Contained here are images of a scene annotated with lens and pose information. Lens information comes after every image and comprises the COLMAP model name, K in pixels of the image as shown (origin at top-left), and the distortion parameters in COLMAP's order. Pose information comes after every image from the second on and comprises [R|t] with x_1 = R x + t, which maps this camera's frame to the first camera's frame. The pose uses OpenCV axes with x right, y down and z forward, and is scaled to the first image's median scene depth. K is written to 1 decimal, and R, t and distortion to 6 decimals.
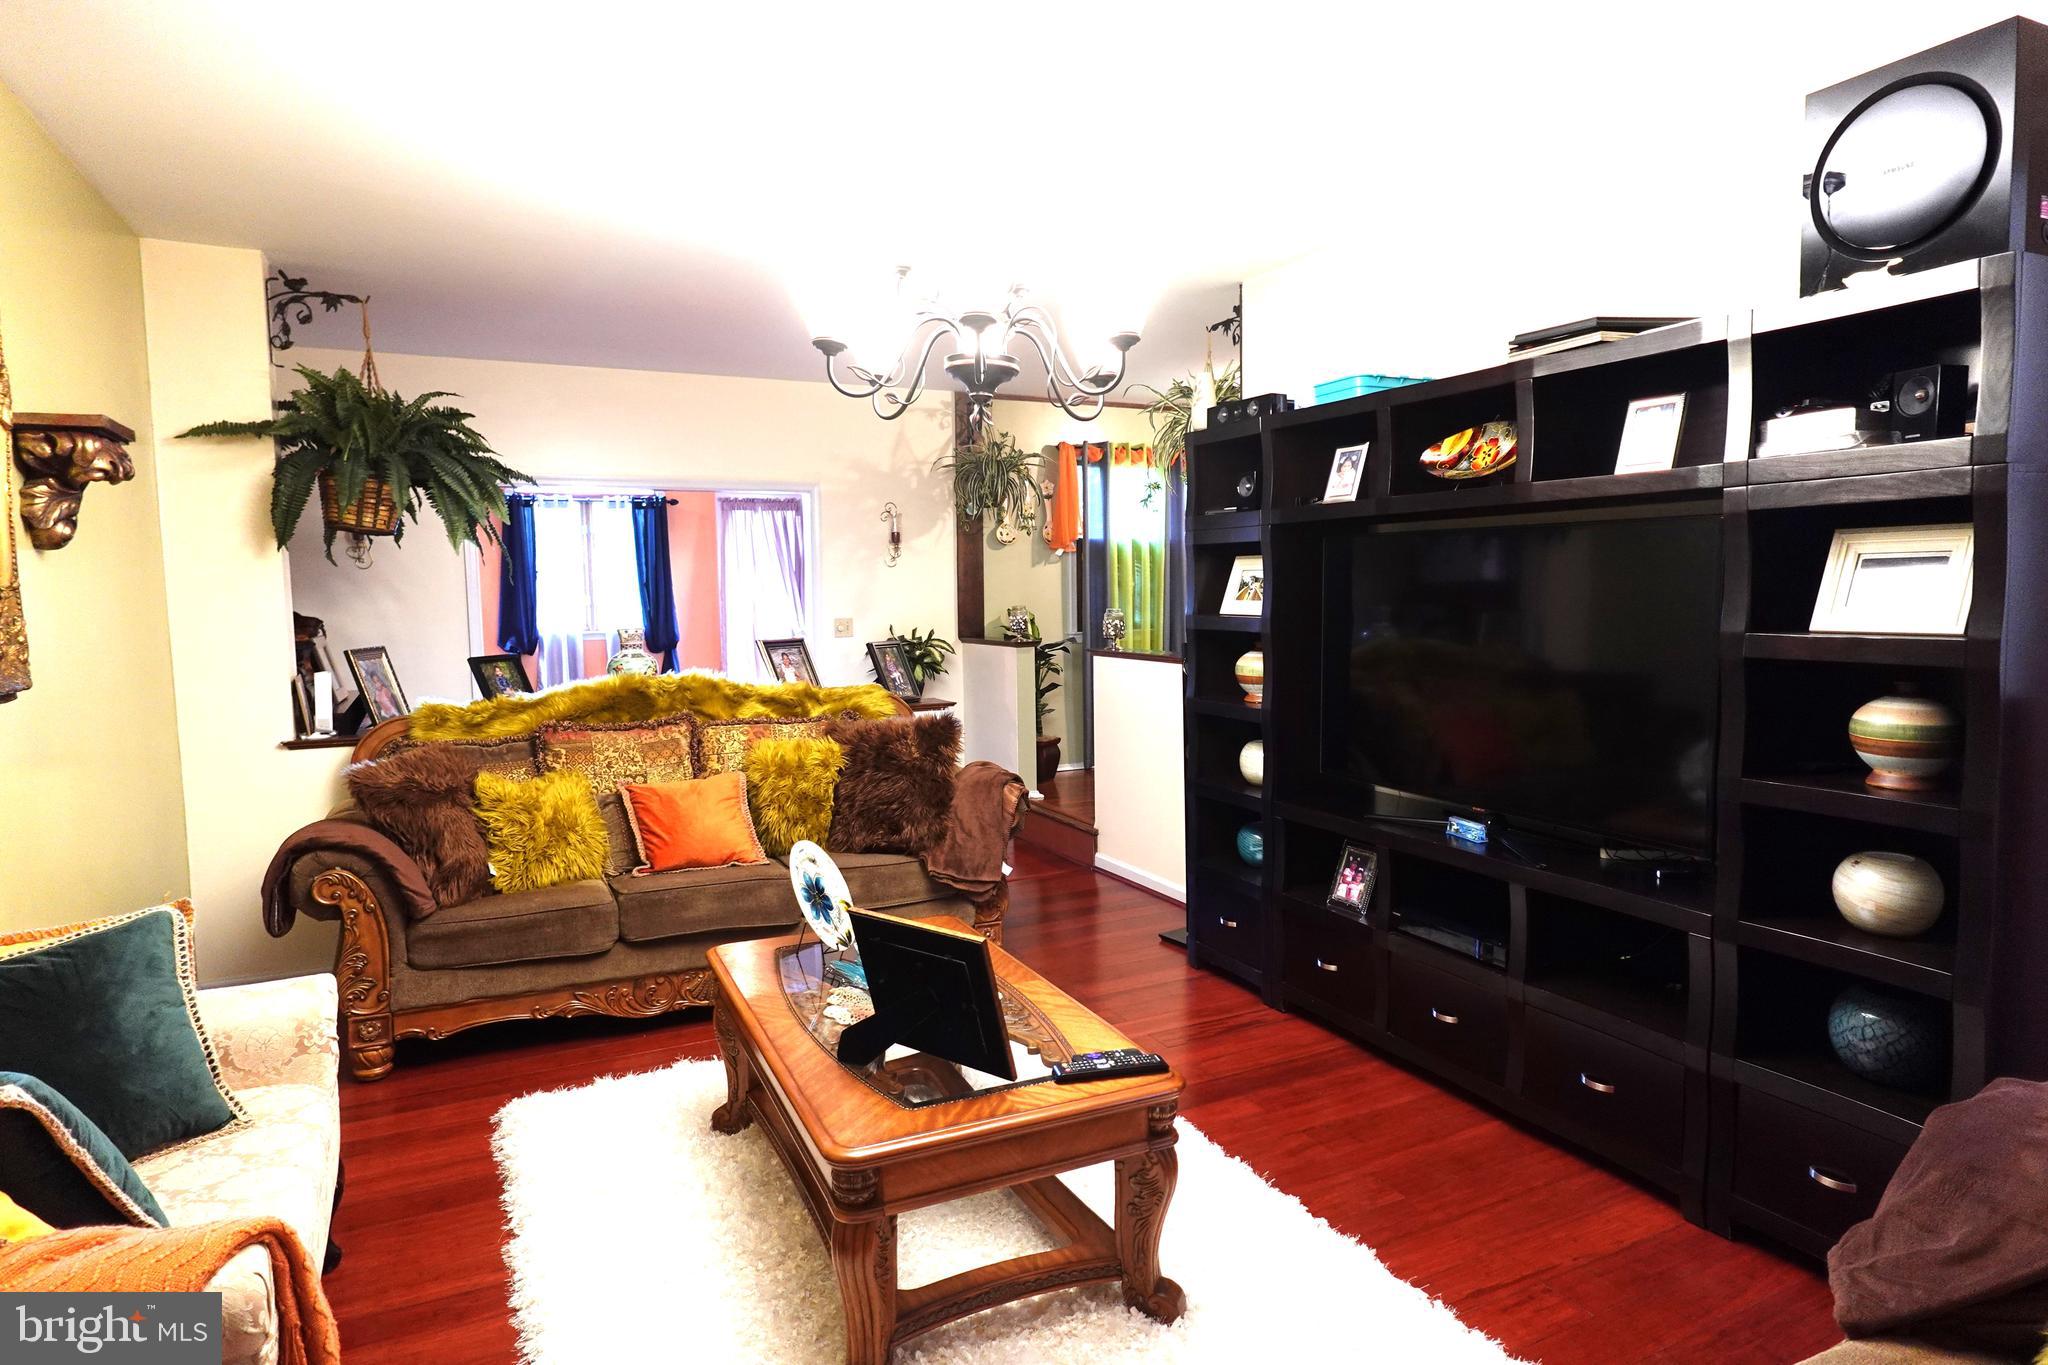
lens RADIAL K [[1160.6, 0, 1026.5], [0, 1160.6, 673.5], [0, 0, 1]] dist [0.001593, -0.001163]
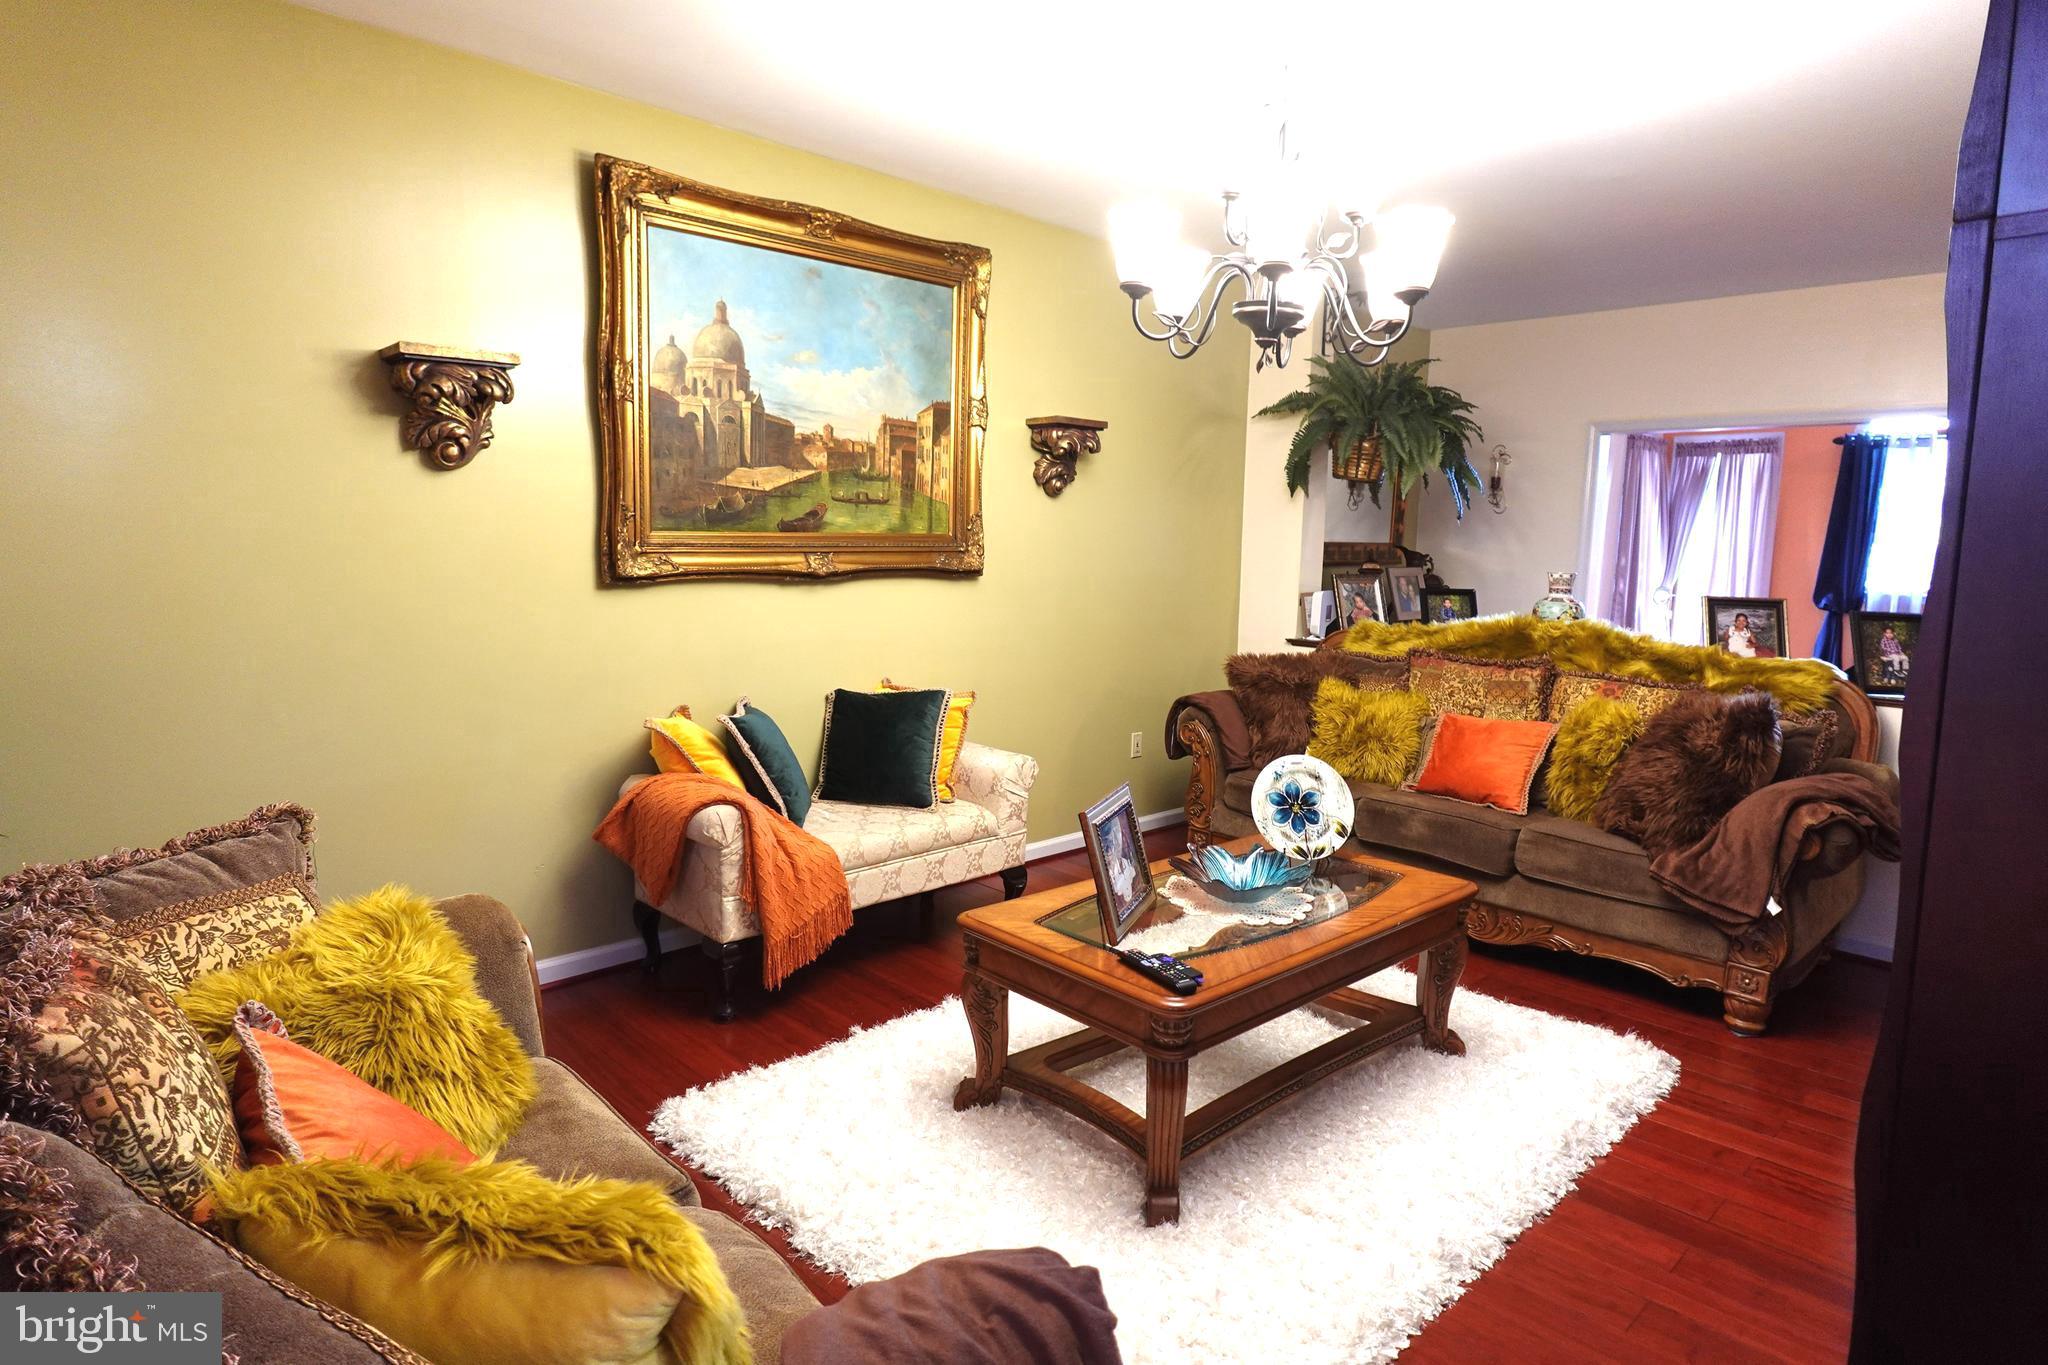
lens RADIAL K [[1160.6, 0, 1023.2], [0, 1160.6, 685.5], [0, 0, 1]] dist [0.001593, -0.001163]
pose [[0.298996, 0.143836, -0.943352, 0.420891], [-0.097411, 0.988011, 0.119771, -0.014995], [0.949270, 0.056082, 0.309422, 0.223811]]
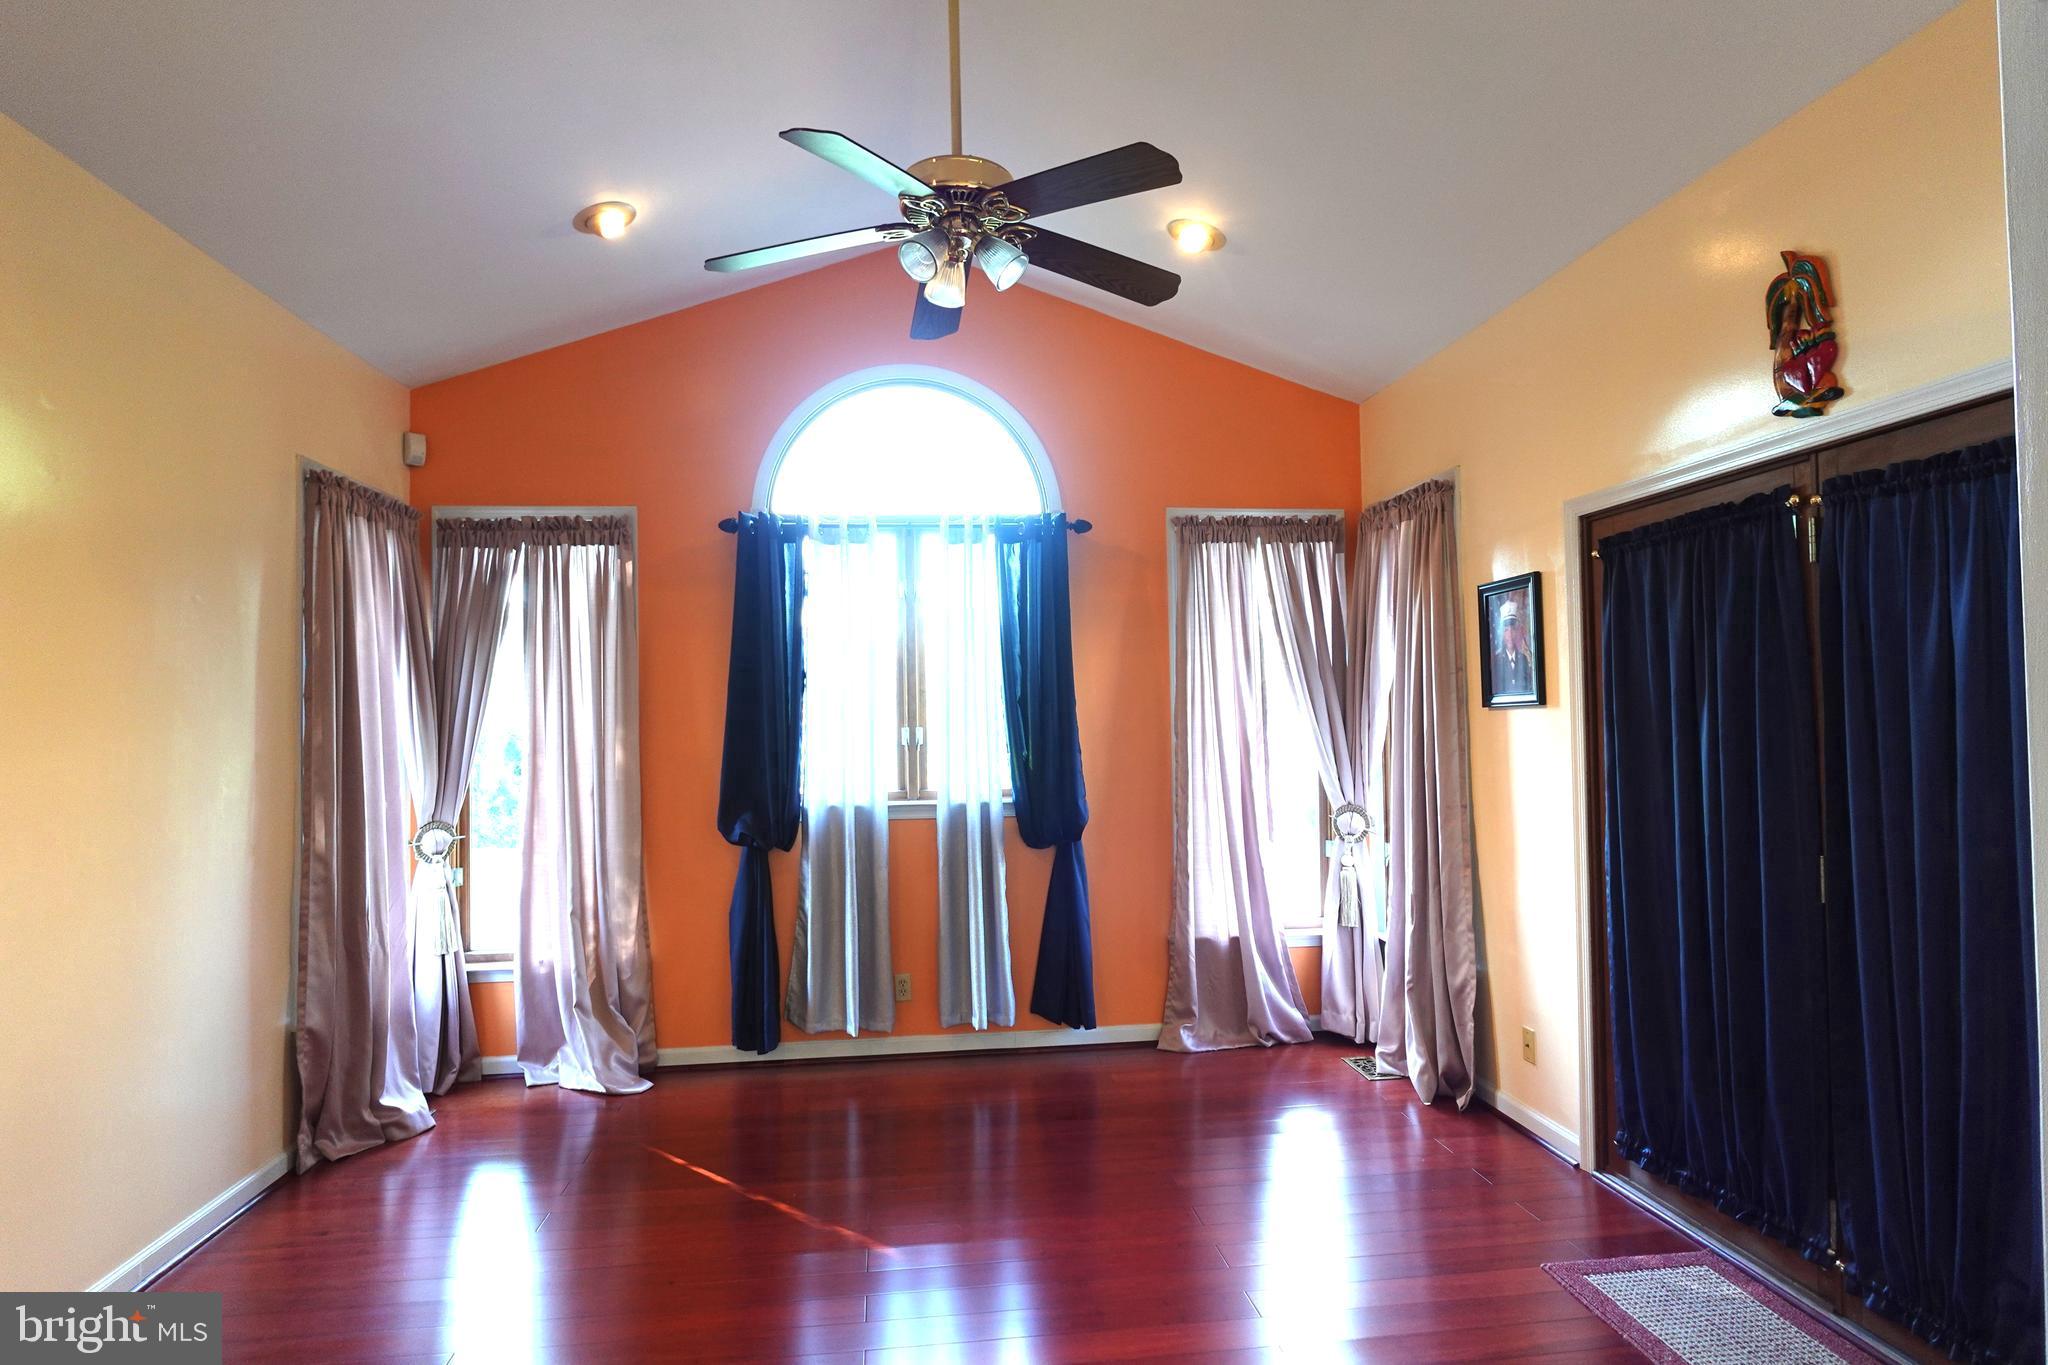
lens RADIAL K [[1160.6, 0, 1032.6], [0, 1160.6, 682.0], [0, 0, 1]] dist [0.001593, -0.001163]
pose [[0.935105, -0.011484, -0.354186, -0.299256], [-0.022749, 0.995468, -0.092337, -0.078690], [0.353641, 0.094402, 0.930605, 1.071918]]
